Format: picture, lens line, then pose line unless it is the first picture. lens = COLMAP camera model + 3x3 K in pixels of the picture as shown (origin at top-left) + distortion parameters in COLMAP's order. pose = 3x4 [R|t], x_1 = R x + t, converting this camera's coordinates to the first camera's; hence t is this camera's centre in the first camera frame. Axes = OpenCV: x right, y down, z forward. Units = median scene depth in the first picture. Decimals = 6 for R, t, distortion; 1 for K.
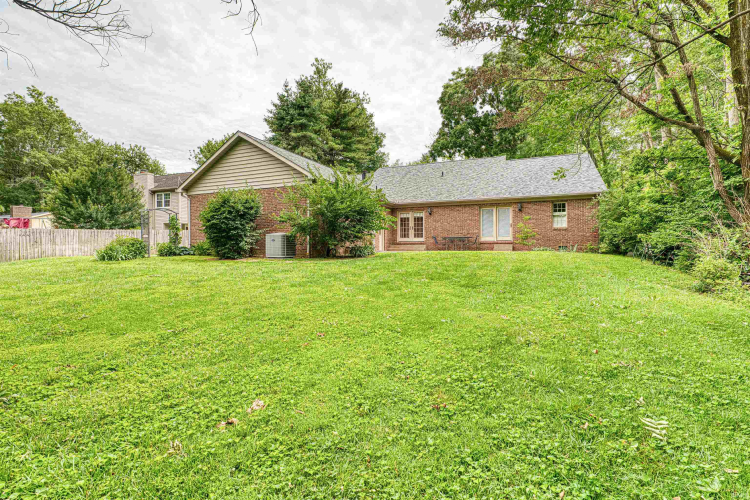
lens RADIAL K [[339.2, 0, 389.4], [0, 339.2, 249.5], [0, 0, 1]] dist [0.000861, 0.000281]
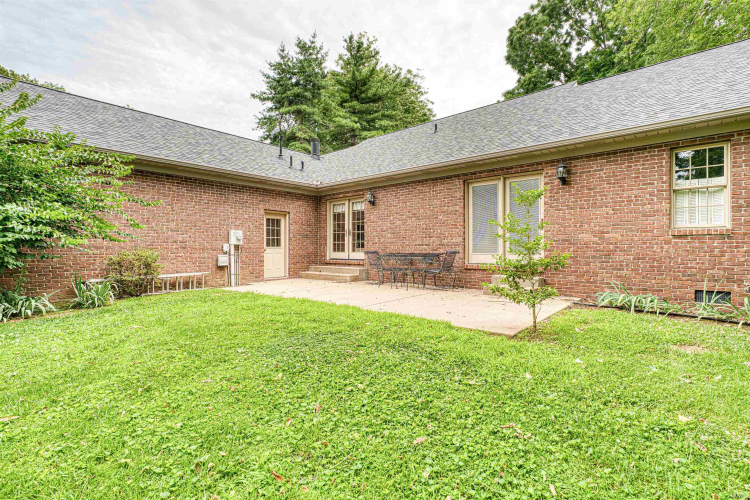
lens RADIAL K [[351.0, 0, 376.8], [0, 351.0, 248.2], [0, 0, 1]] dist [-0.003411, 0.000609]
pose [[0.948004, 0.001499, -0.318253, 0.291697], [-0.003309, 0.999981, -0.005146, -0.039515], [0.318240, 0.005932, 0.947992, 0.543291]]
